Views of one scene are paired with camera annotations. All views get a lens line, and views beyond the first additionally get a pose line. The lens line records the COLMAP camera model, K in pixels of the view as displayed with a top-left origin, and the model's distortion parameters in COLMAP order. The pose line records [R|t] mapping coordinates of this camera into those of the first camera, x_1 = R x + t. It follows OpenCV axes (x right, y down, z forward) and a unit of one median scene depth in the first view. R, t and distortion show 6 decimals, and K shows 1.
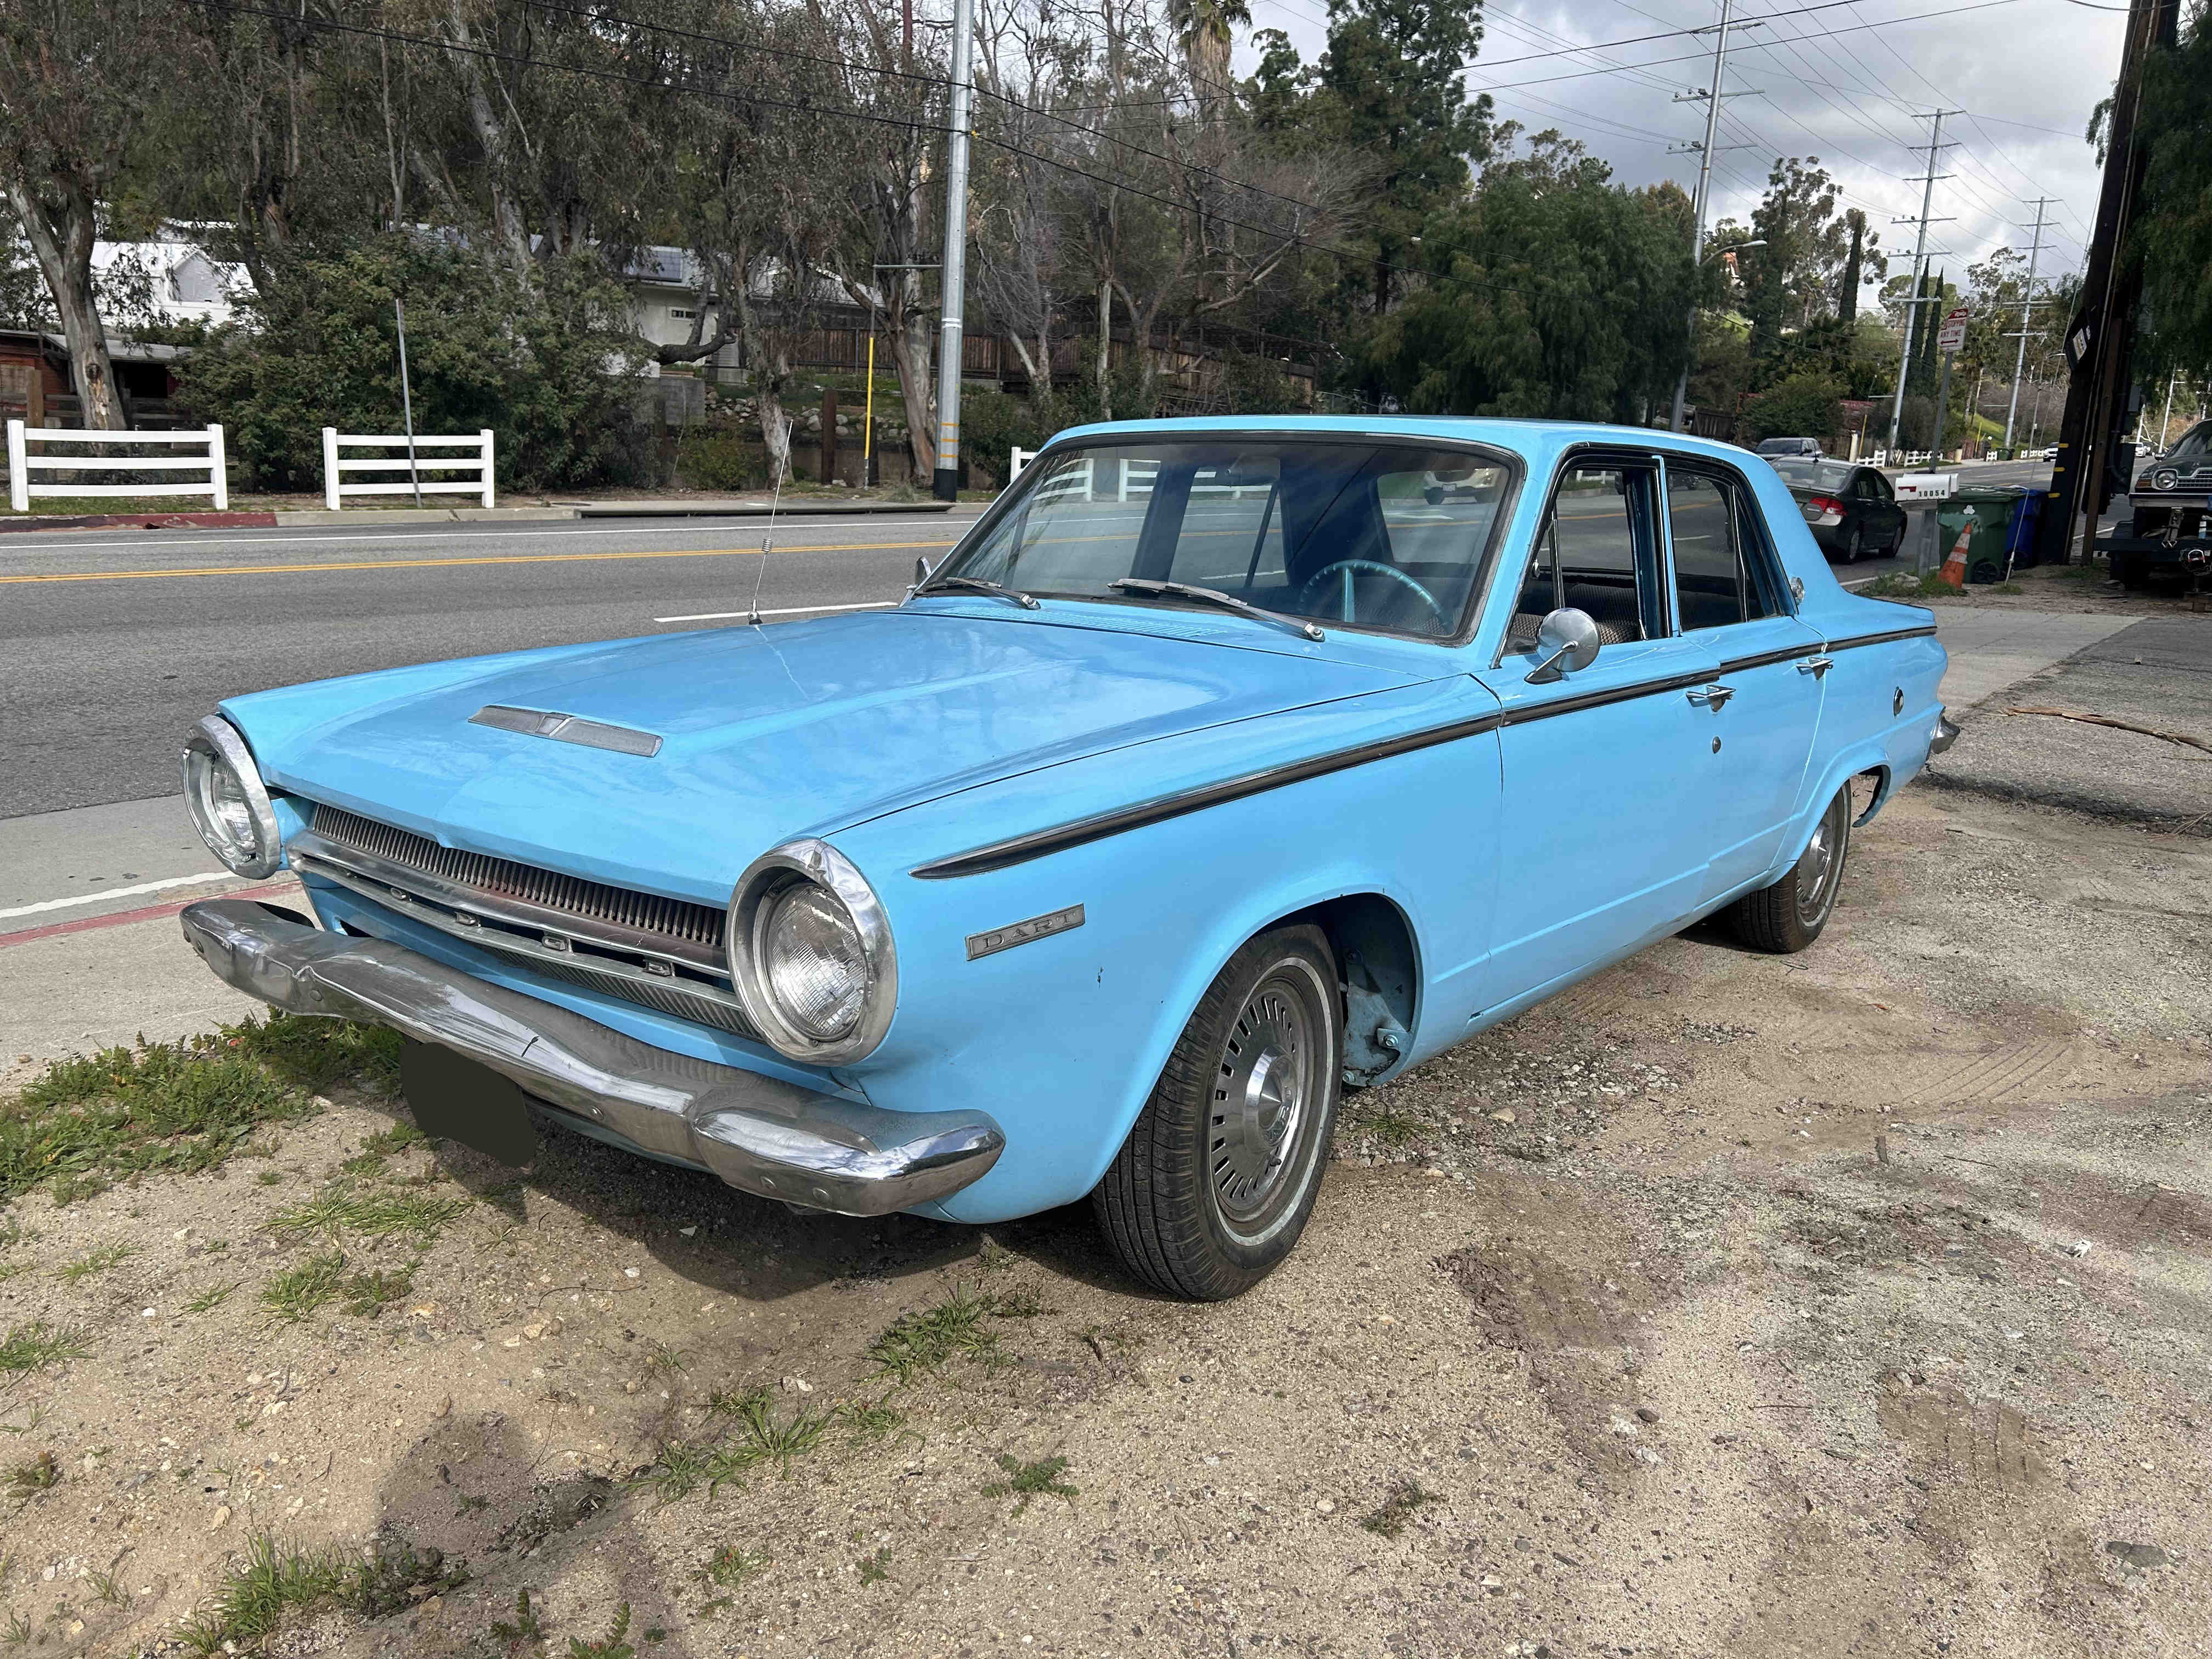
lens RADIAL K [[1673.9, 0, 1095.3], [0, 1673.9, 830.7], [0, 0, 1]] dist [0.020503, -0.001261]
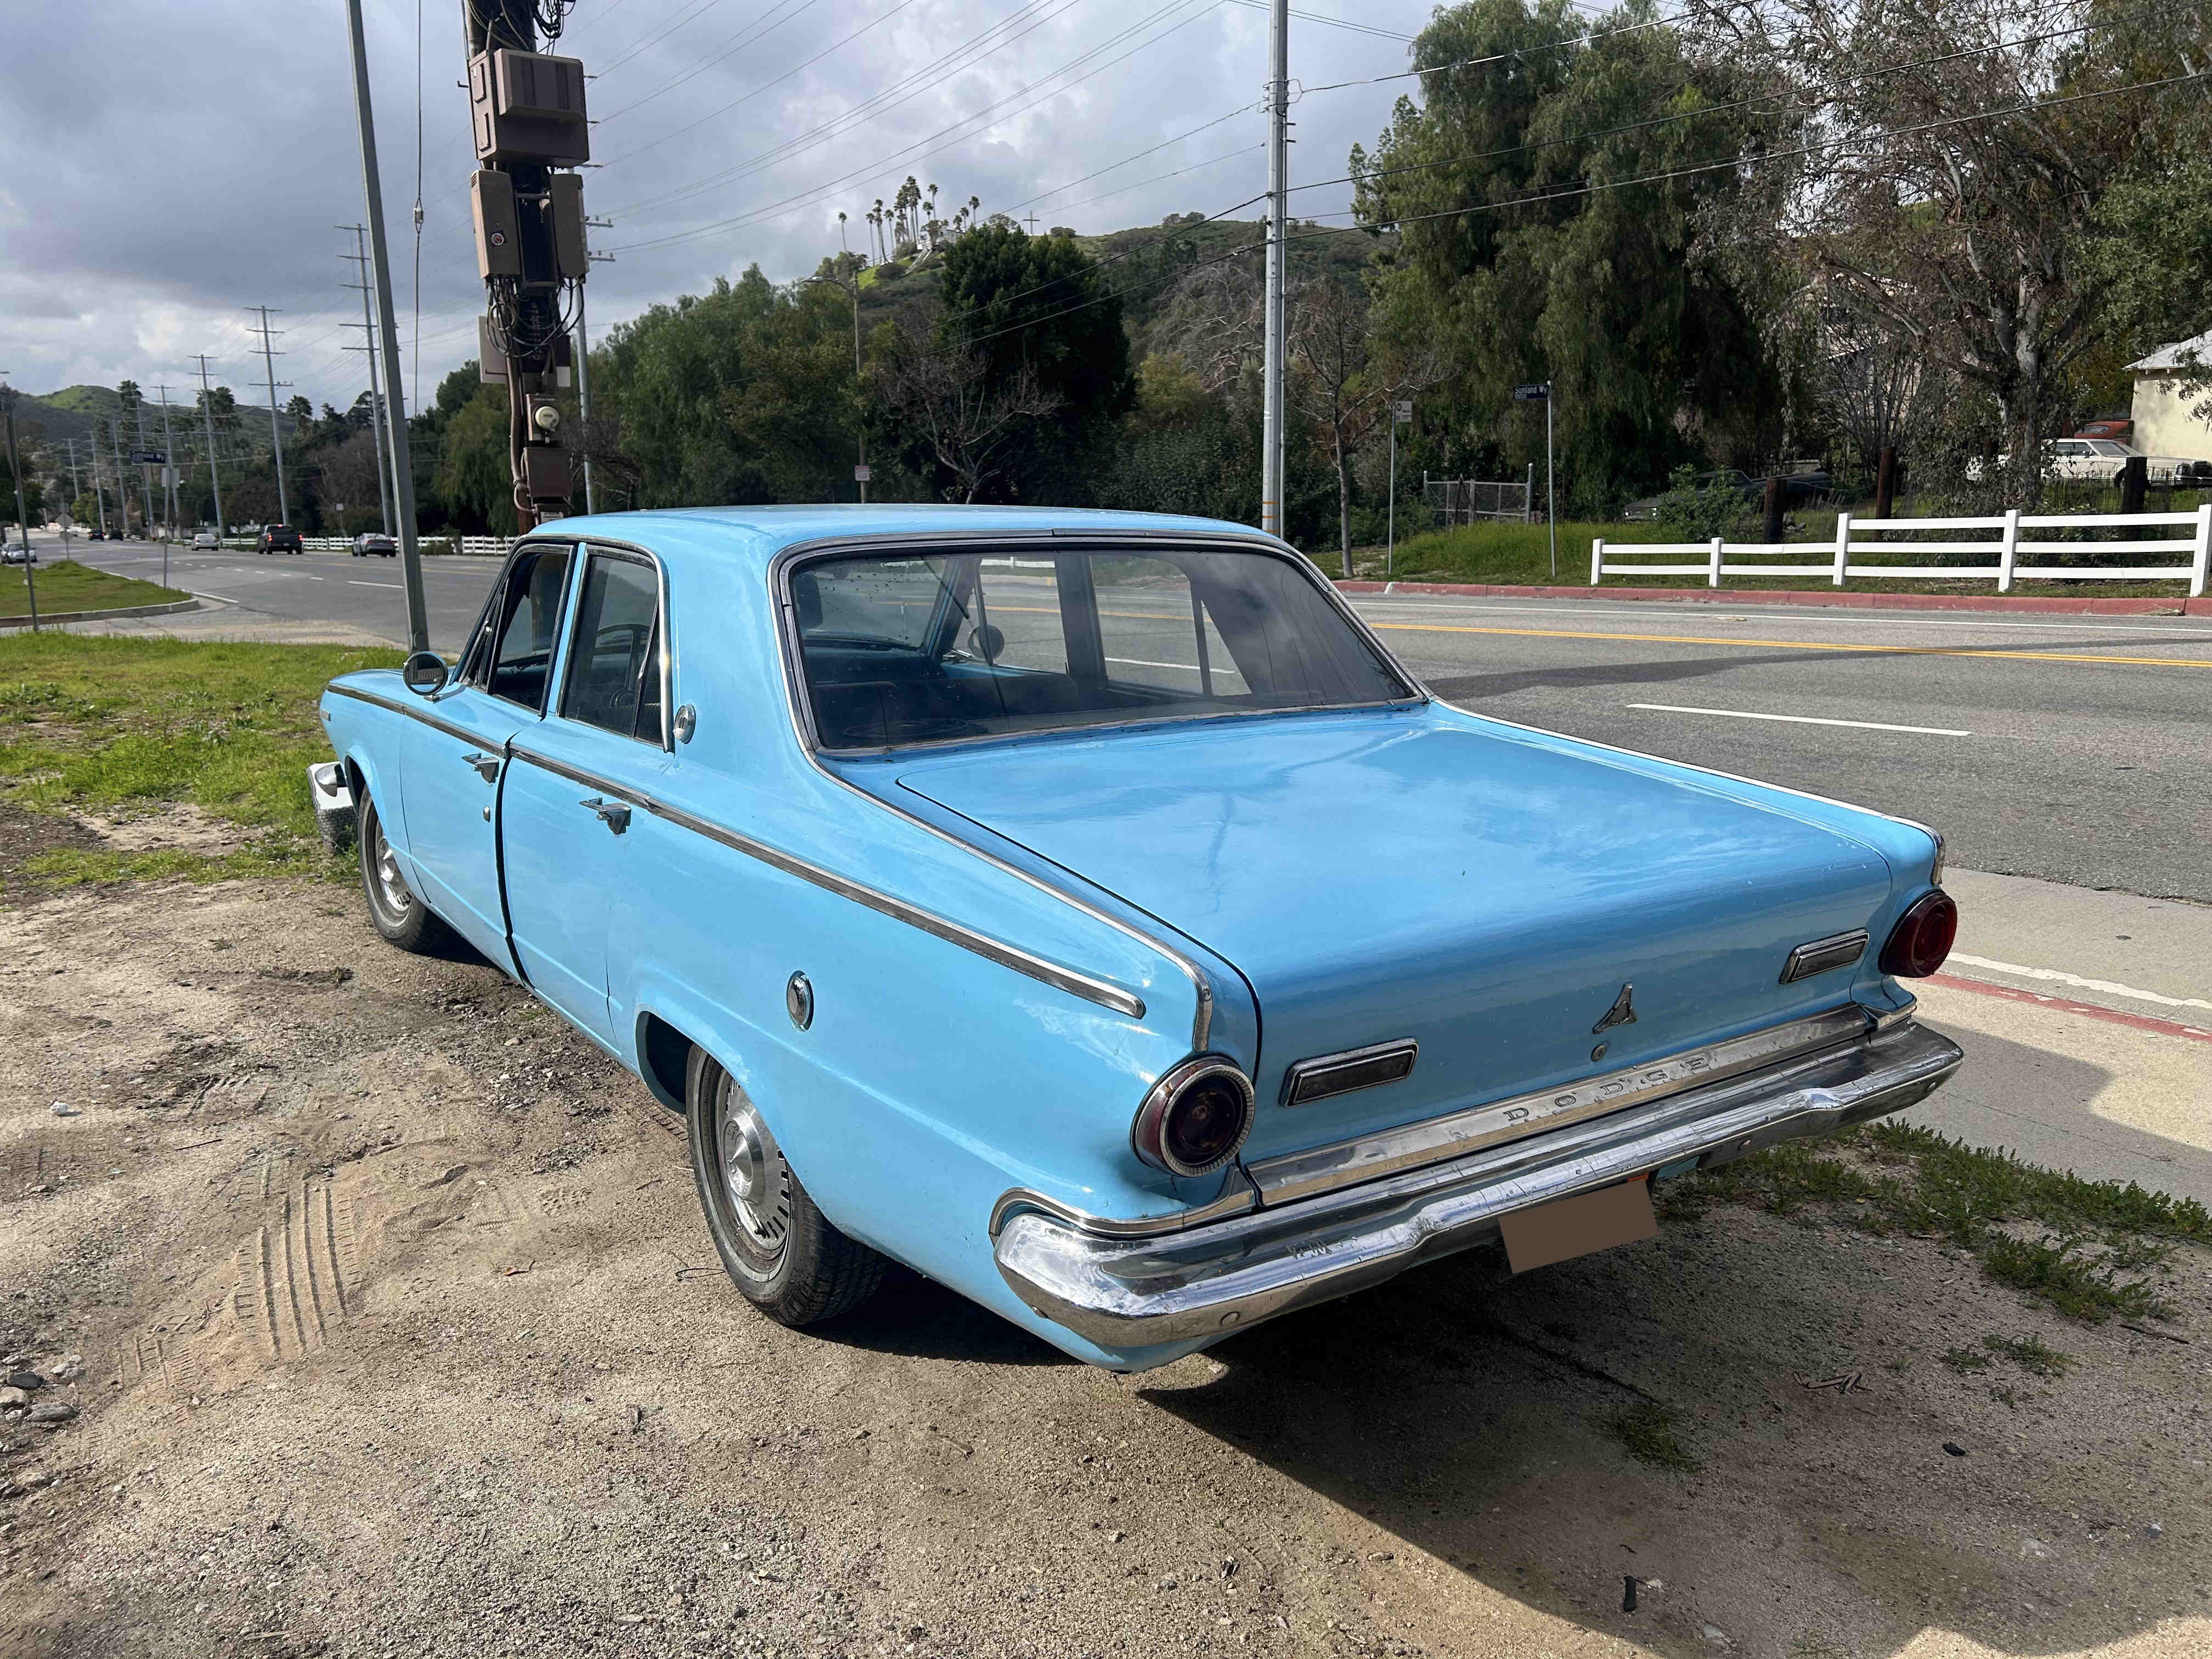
lens RADIAL K [[1673.9, 0, 1110.1], [0, 1673.9, 831.9], [0, 0, 1]] dist [0.020503, -0.001261]
pose [[-0.290777, 0.158977, -0.943491, 0.279170], [-0.202582, 0.953513, 0.223101, -0.078933], [0.935098, 0.256007, -0.245054, 0.362611]]
